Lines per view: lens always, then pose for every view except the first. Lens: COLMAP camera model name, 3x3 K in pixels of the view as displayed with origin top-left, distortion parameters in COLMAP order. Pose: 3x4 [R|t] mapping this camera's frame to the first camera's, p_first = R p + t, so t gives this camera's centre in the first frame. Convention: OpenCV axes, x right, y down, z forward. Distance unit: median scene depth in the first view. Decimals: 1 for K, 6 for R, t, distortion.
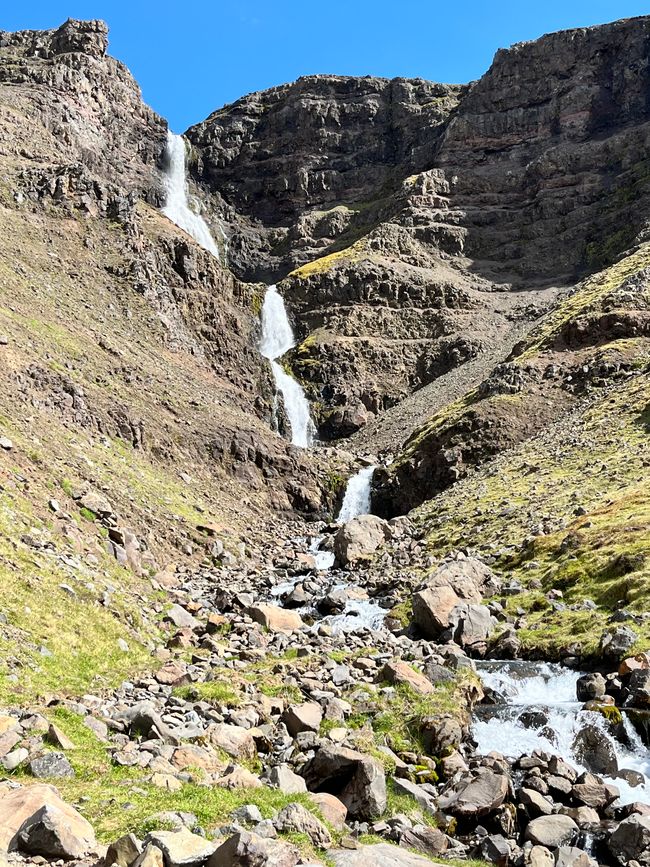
lens RADIAL K [[1273.1, 0, 325.0], [0, 1273.1, 433.5], [0, 0, 1]] dist [0.040063, -0.095339]
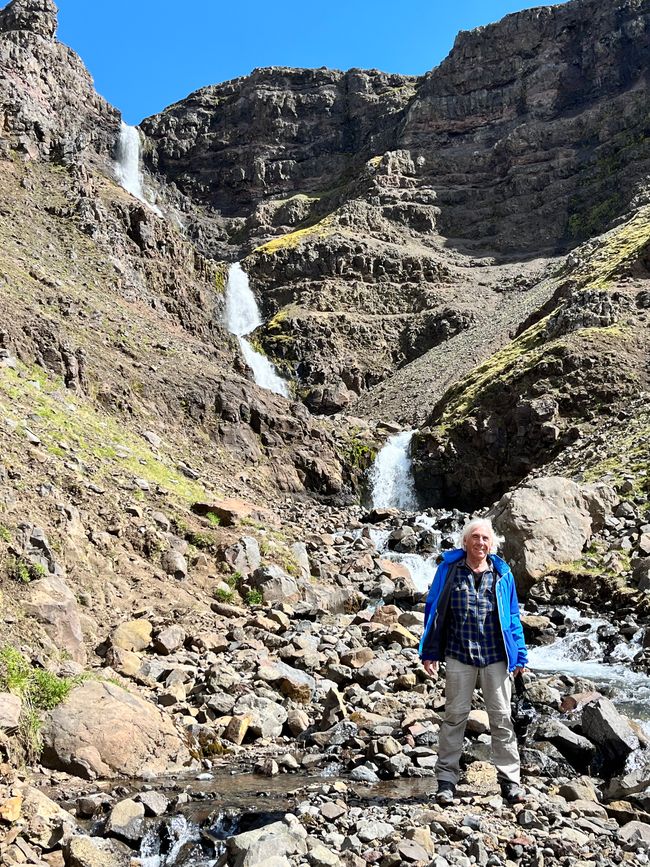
lens RADIAL K [[1134.3, 0, 325.0], [0, 1134.3, 433.5], [0, 0, 1]] dist [0.005212, 0.048778]
pose [[0.998591, -0.012834, 0.051491, -0.021476], [0.013113, 0.999901, -0.005072, 0.014677], [-0.051421, 0.005740, 0.998661, 0.176264]]
